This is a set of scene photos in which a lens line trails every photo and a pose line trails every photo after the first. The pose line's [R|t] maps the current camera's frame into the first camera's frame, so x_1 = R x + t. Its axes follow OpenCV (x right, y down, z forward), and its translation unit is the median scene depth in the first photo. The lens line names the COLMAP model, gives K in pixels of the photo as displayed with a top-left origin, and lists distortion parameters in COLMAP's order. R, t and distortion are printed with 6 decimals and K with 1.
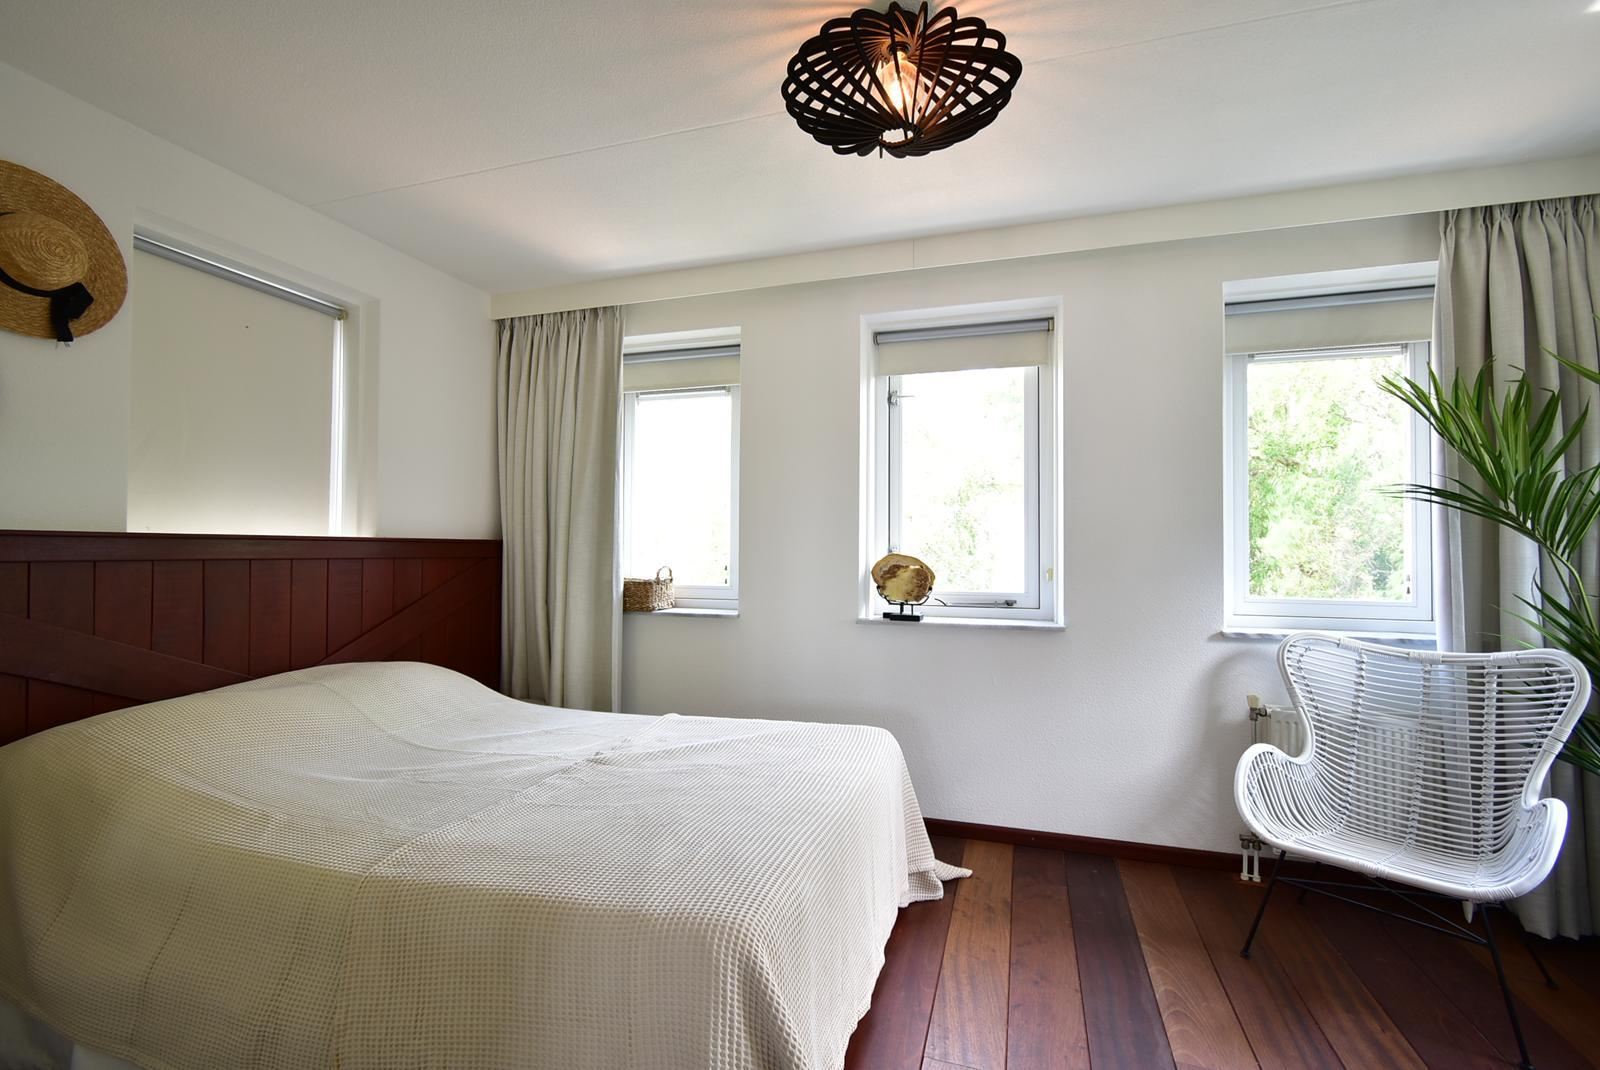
lens RADIAL K [[724.8, 0, 785.5], [0, 724.8, 536.3], [0, 0, 1]] dist [0.006438, 0.000854]
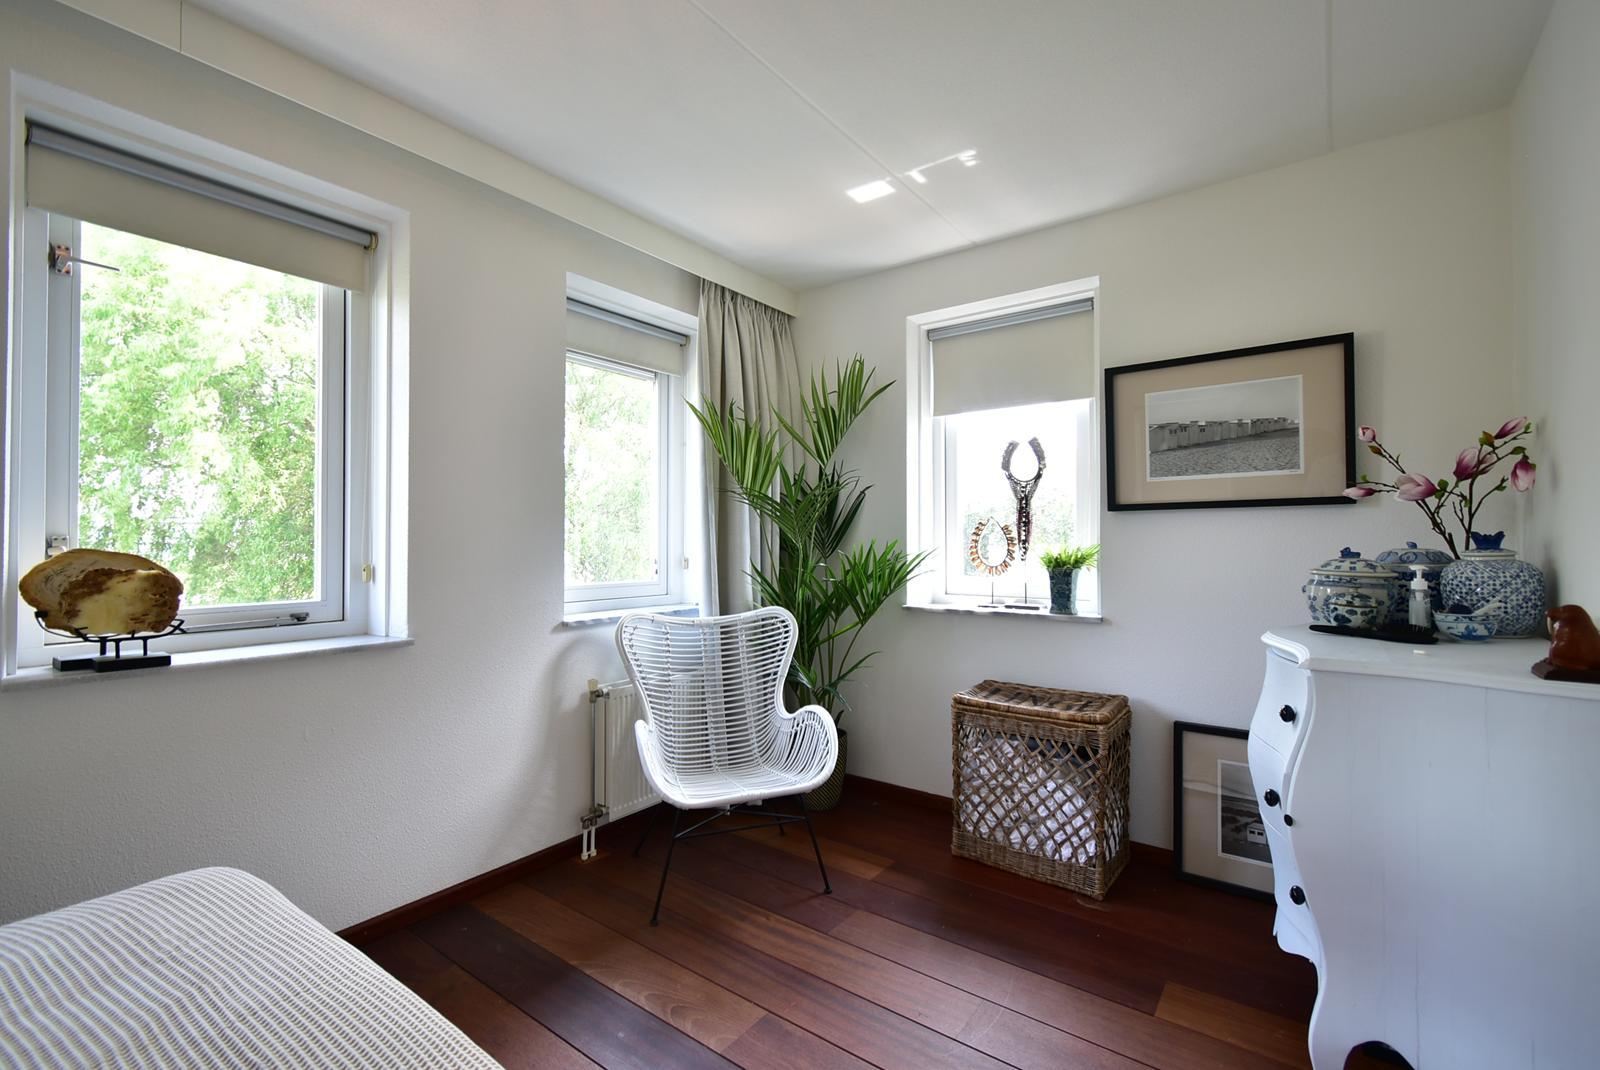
lens RADIAL K [[724.8, 0, 793.0], [0, 724.8, 535.2], [0, 0, 1]] dist [0.006438, 0.000854]
pose [[0.307232, -0.001223, 0.951634, -0.255800], [-0.018516, 0.999802, 0.007263, -0.000628], [-0.951454, -0.019852, 0.307149, 0.405193]]
